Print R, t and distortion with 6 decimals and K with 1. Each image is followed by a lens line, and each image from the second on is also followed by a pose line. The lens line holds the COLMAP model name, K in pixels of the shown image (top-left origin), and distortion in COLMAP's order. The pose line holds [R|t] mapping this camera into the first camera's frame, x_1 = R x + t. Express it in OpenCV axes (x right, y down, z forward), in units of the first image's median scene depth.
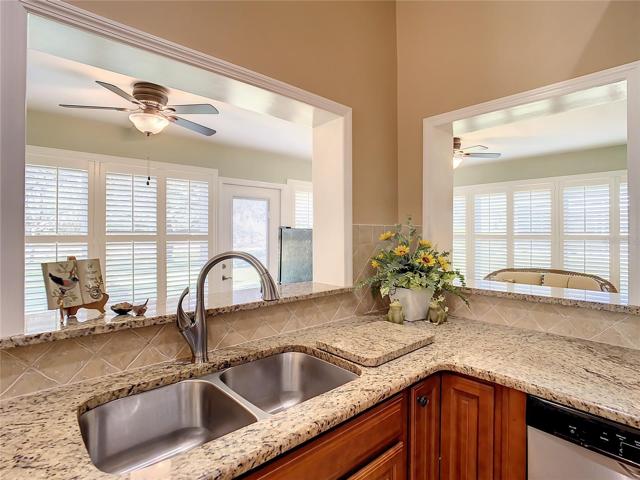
lens RADIAL K [[332.8, 0, 325.6], [0, 332.8, 230.4], [0, 0, 1]] dist [-0.027665, 0.002079]
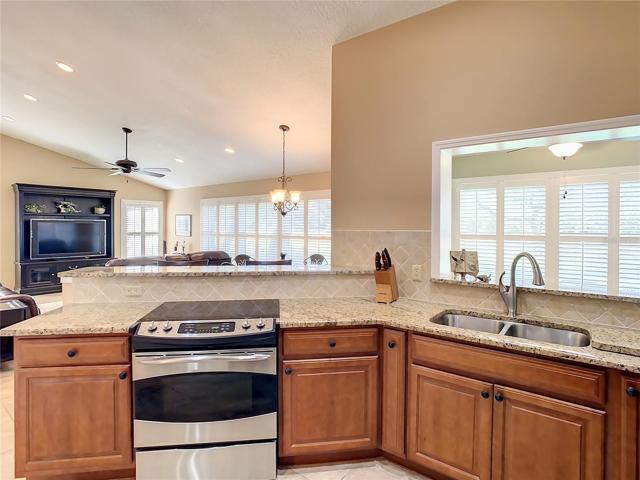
lens RADIAL K [[346.7, 0, 320.5], [0, 346.7, 230.2], [0, 0, 1]] dist [-0.049677, 0.020979]
pose [[0.164476, 0.012438, -0.986303, 1.220037], [0.002244, 0.999913, 0.012984, -0.071754], [0.986379, -0.004349, 0.164434, -0.274378]]
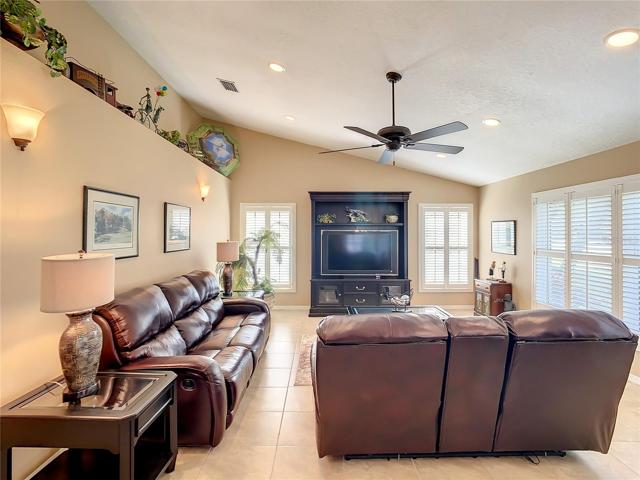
lens RADIAL K [[332.8, 0, 325.6], [0, 332.8, 230.4], [0, 0, 1]] dist [-0.027665, 0.002079]
pose [[-0.660872, -0.011214, -0.750415, -1.581838], [0.003417, 0.999833, -0.017951, -0.105887], [0.750491, -0.014427, -0.660724, -0.801806]]
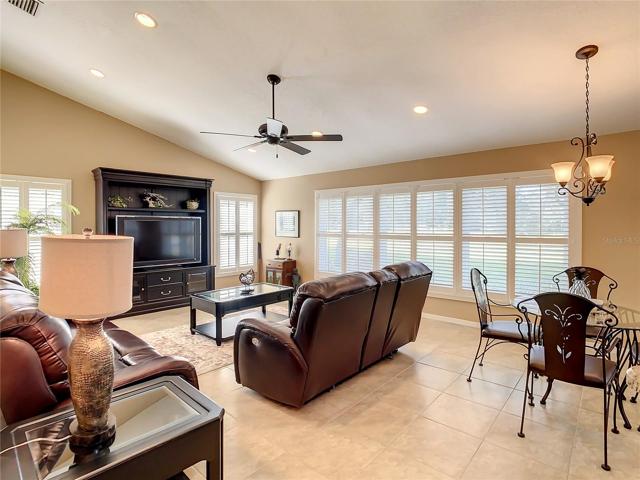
lens RADIAL K [[332.8, 0, 325.6], [0, 332.8, 230.4], [0, 0, 1]] dist [-0.027665, 0.002079]
pose [[0.114438, 0.015651, -0.993307, -0.852323], [0.007654, 0.999832, 0.016636, -0.060939], [0.993401, -0.009507, 0.114299, -2.055642]]
